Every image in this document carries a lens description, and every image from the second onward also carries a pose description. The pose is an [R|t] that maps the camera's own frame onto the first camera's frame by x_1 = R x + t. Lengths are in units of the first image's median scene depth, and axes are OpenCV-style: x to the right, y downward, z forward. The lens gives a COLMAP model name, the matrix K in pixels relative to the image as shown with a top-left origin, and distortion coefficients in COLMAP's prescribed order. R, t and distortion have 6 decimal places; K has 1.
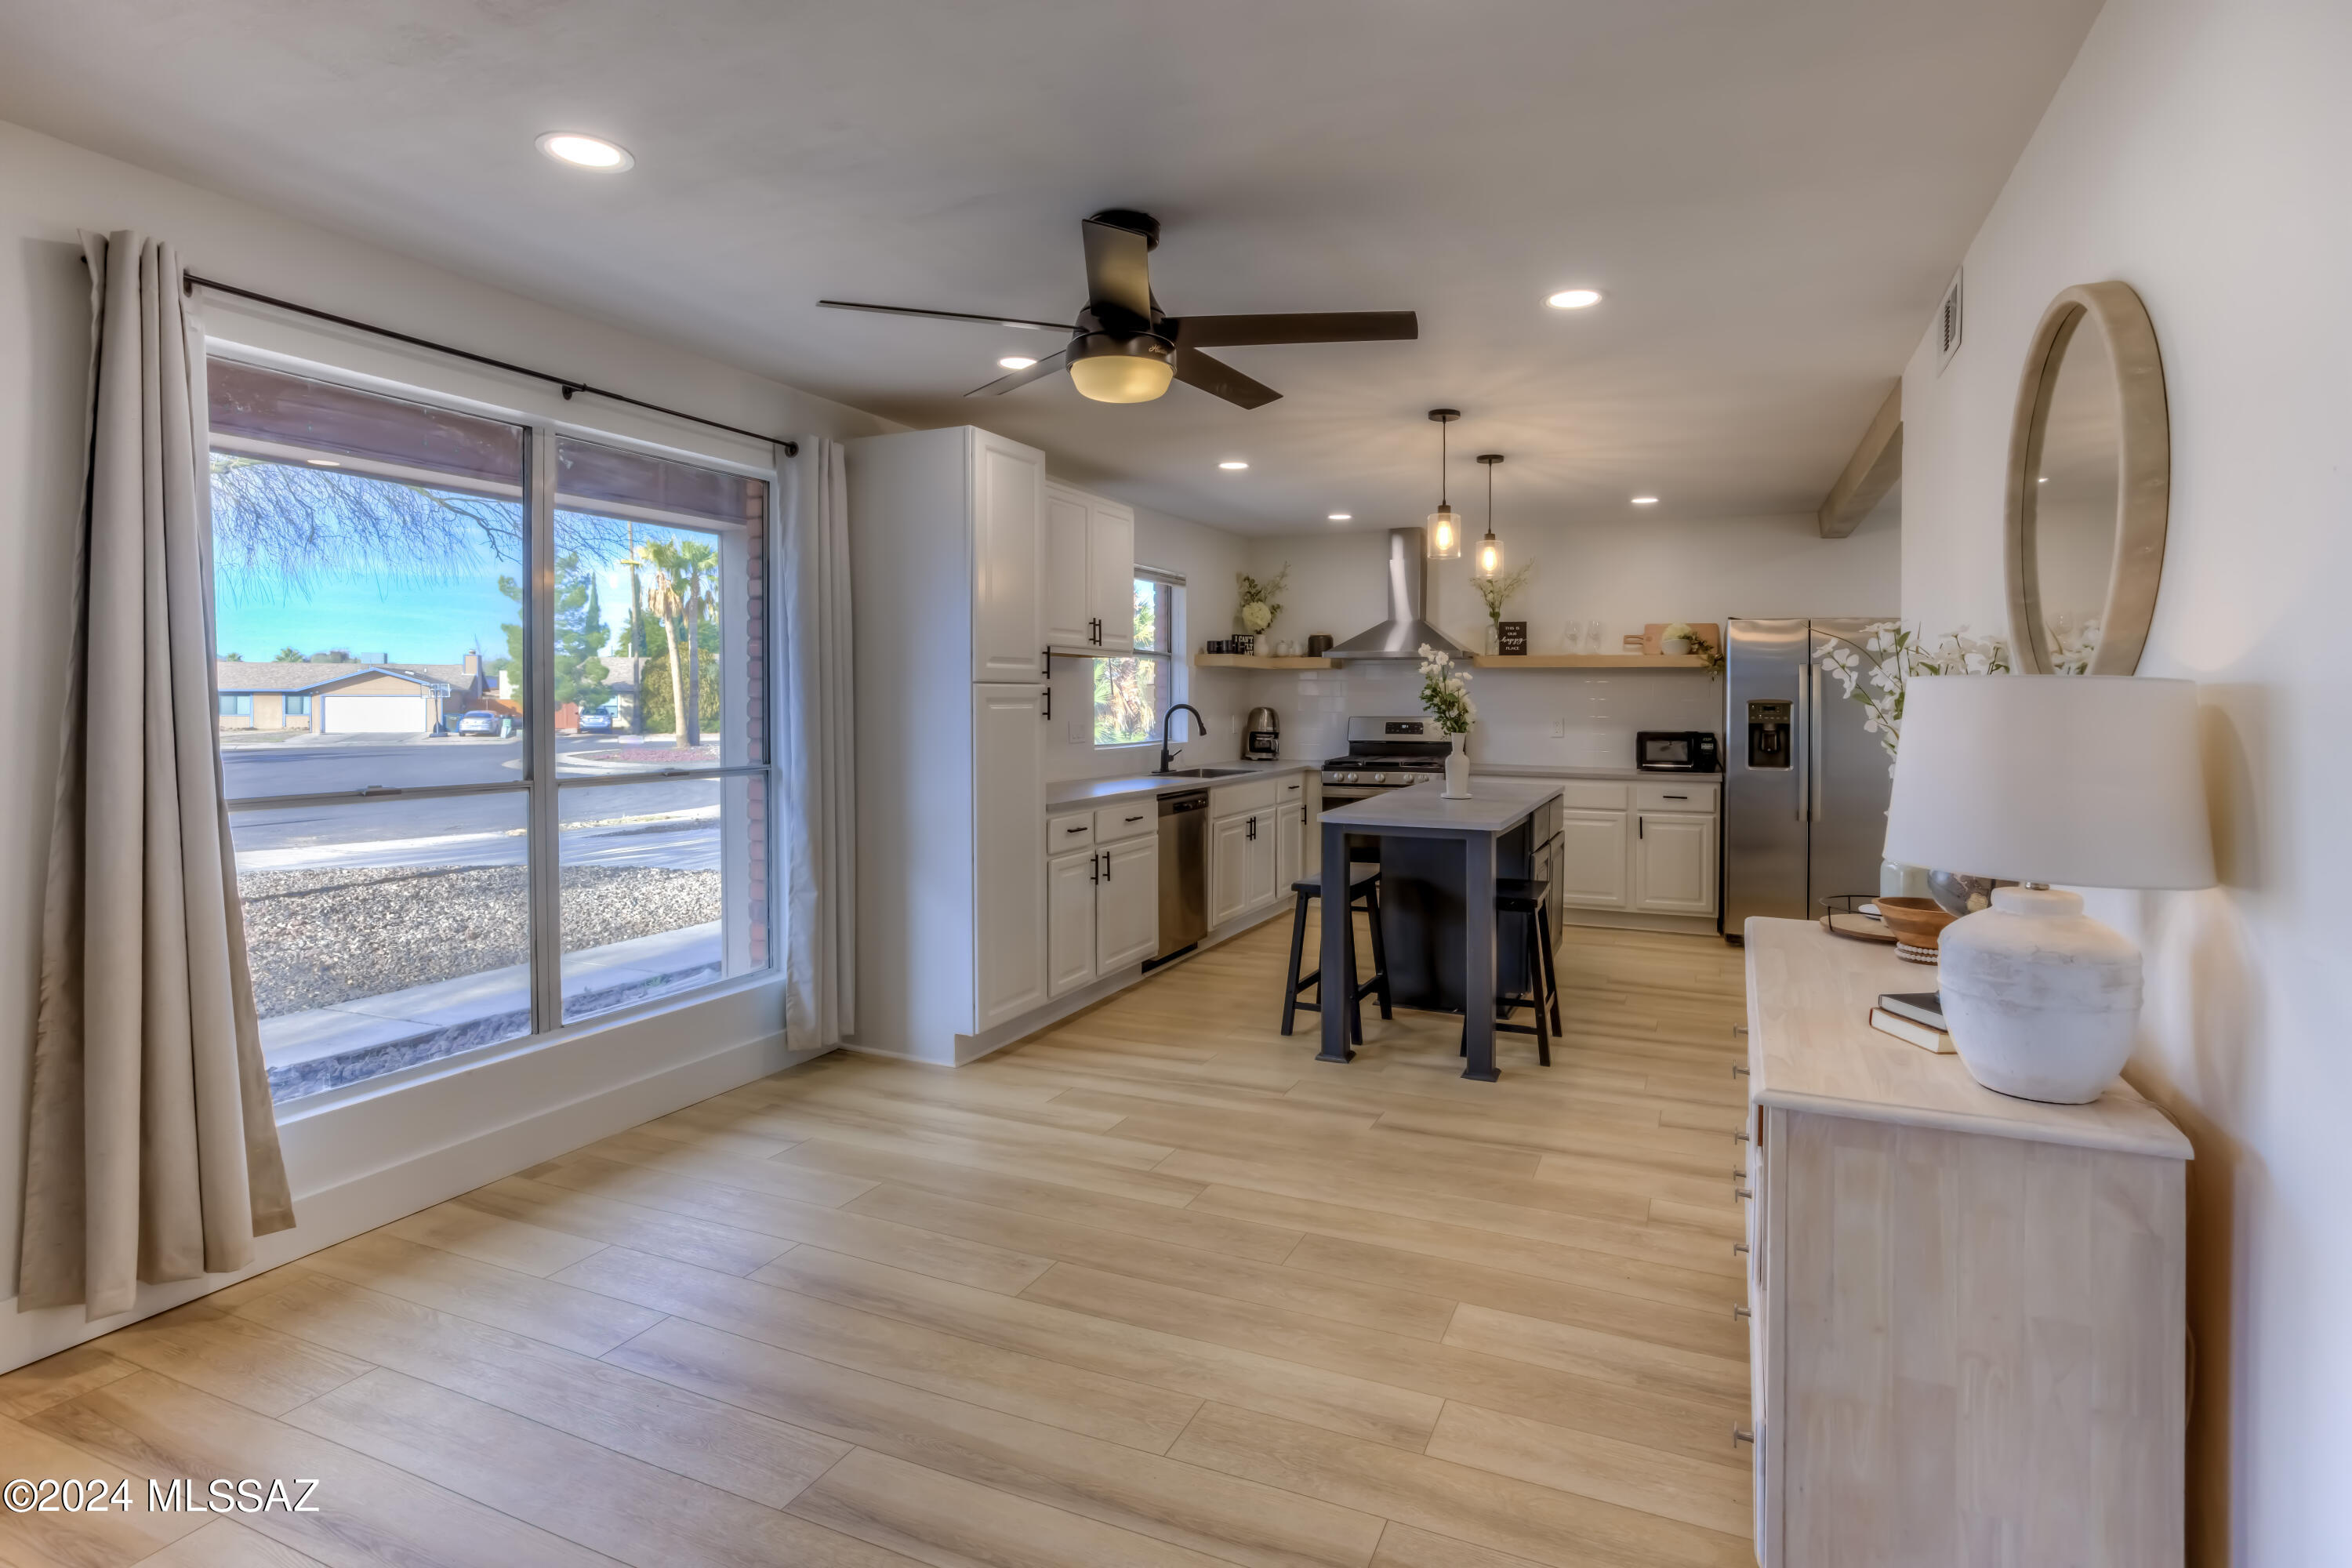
lens RADIAL K [[1141.3, 0, 1231.8], [0, 1141.3, 687.8], [0, 0, 1]] dist [-0.022165, 0.005658]
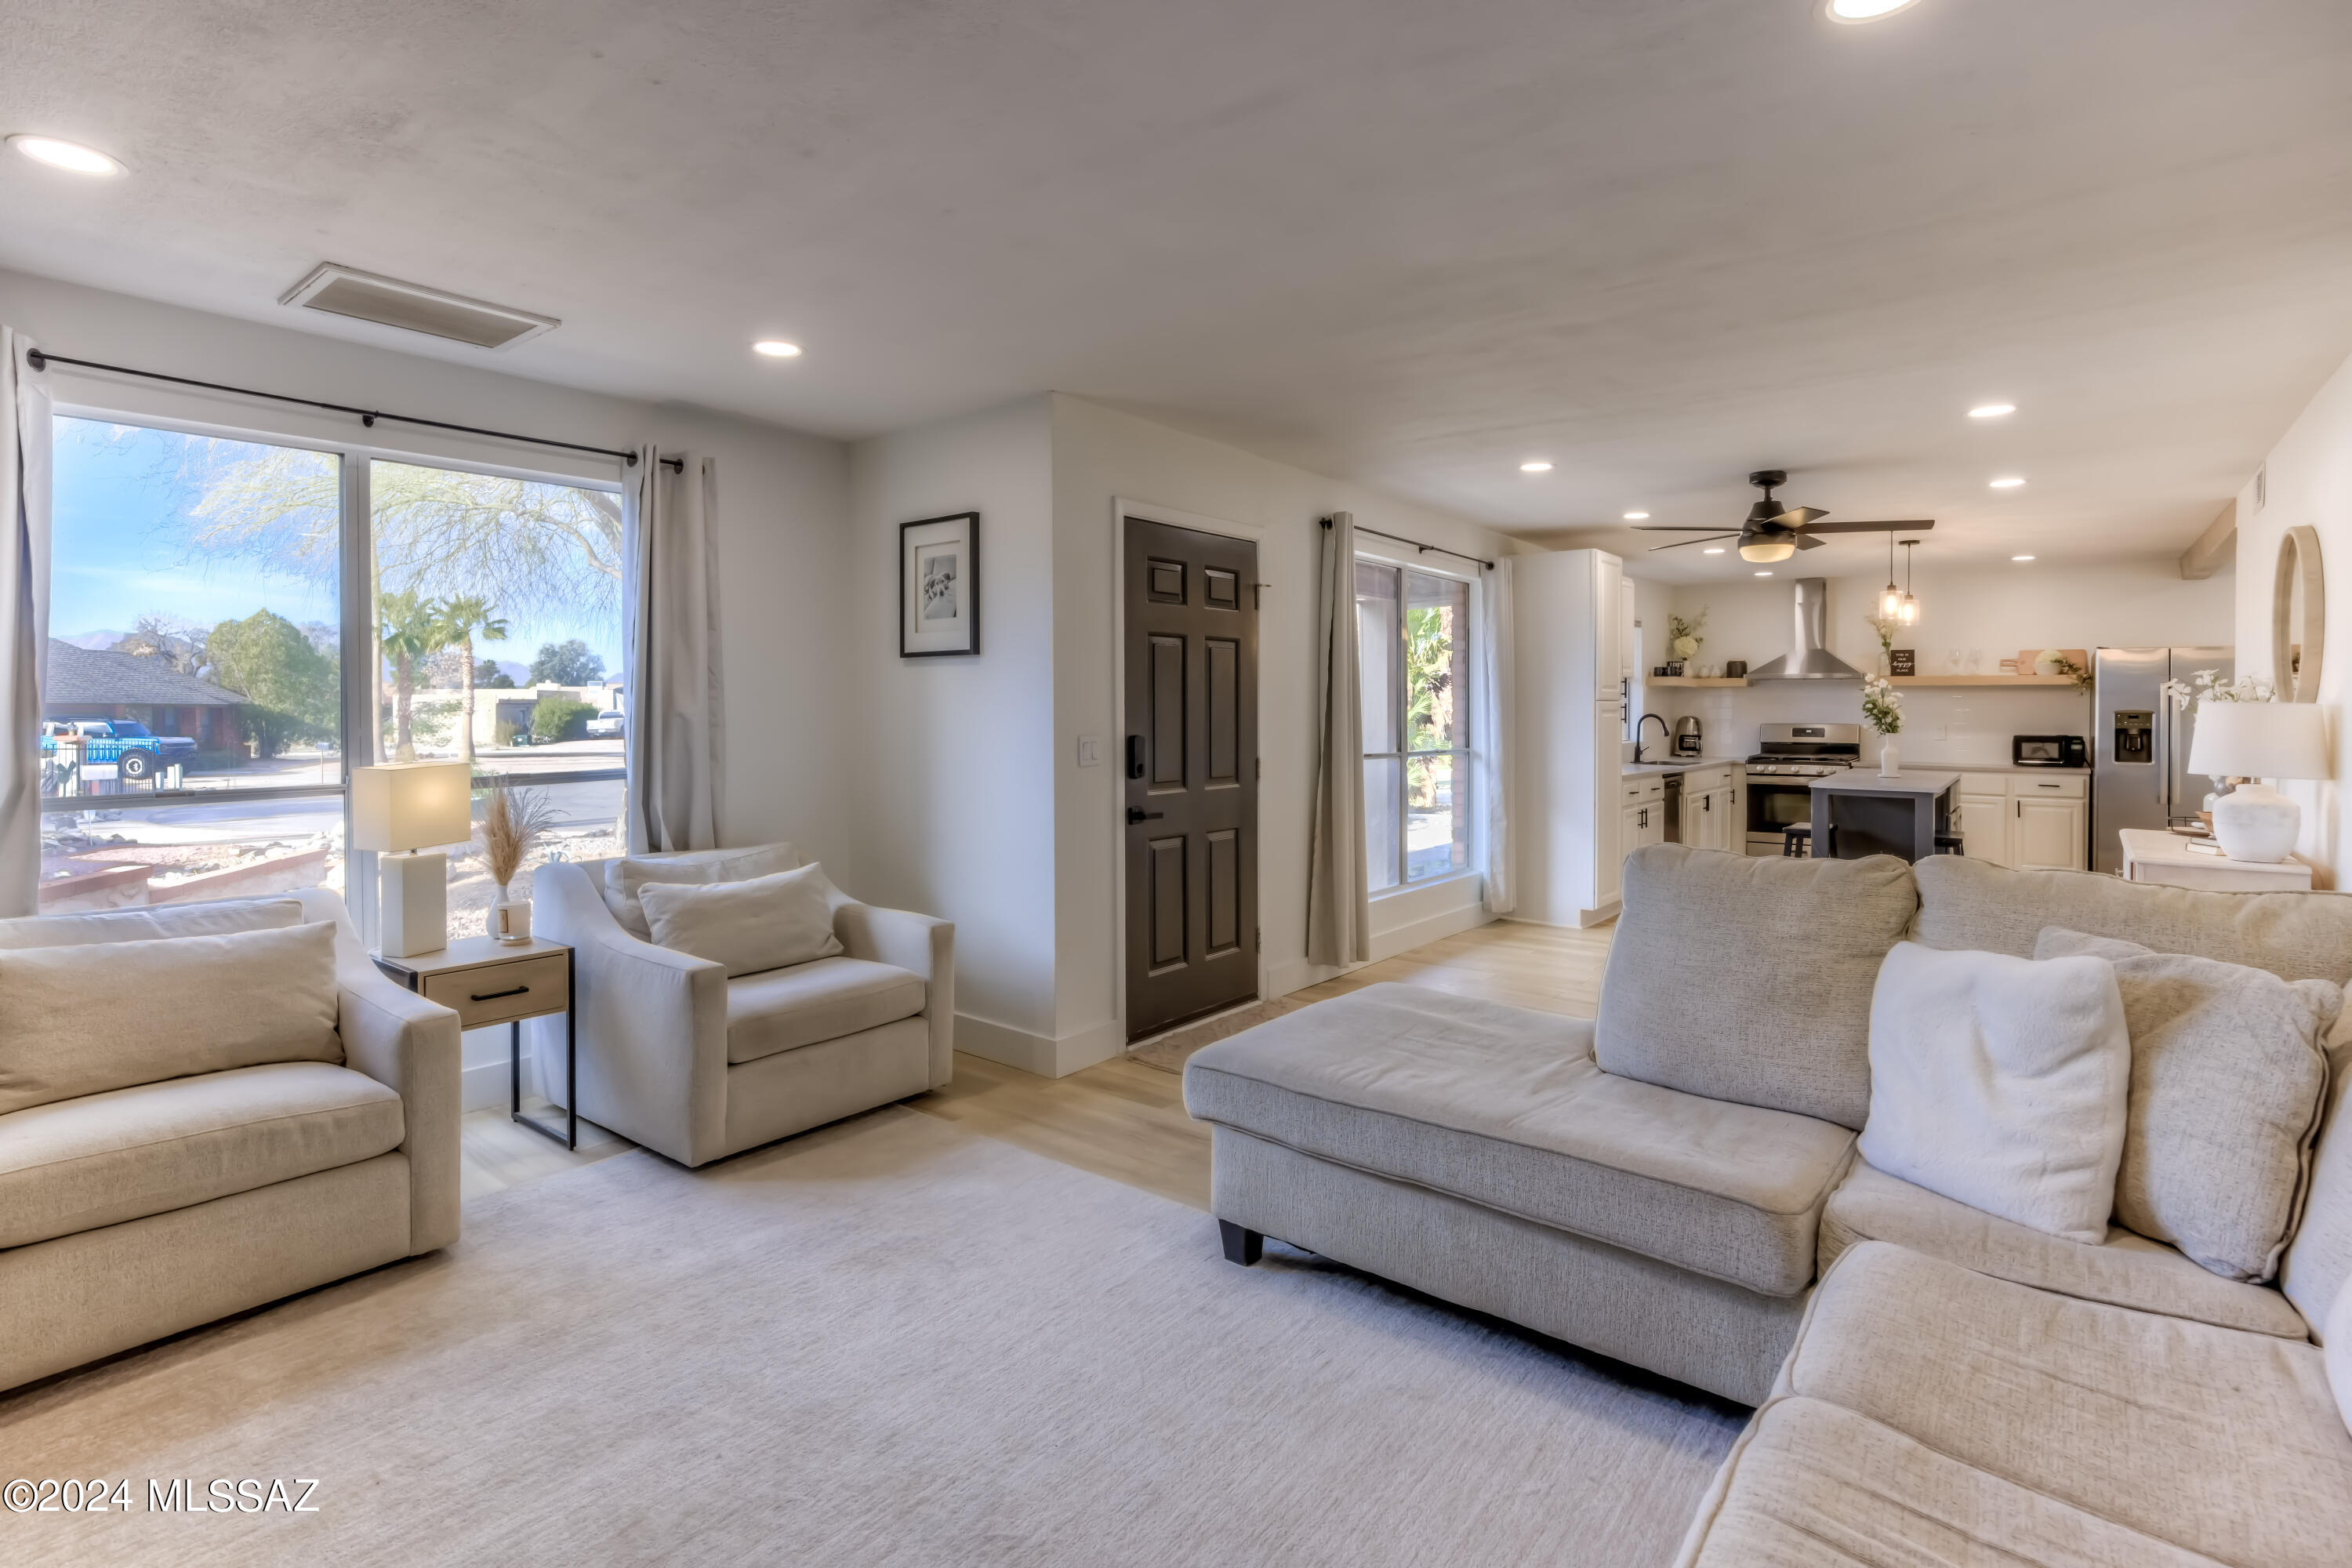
lens RADIAL K [[1141.3, 0, 1219.9], [0, 1141.3, 710.3], [0, 0, 1]] dist [-0.022165, 0.005658]
pose [[0.972493, -0.001332, -0.232926, -0.286382], [0.003872, 0.999938, 0.010449, -0.008242], [0.232898, -0.011063, 0.972438, -0.590112]]
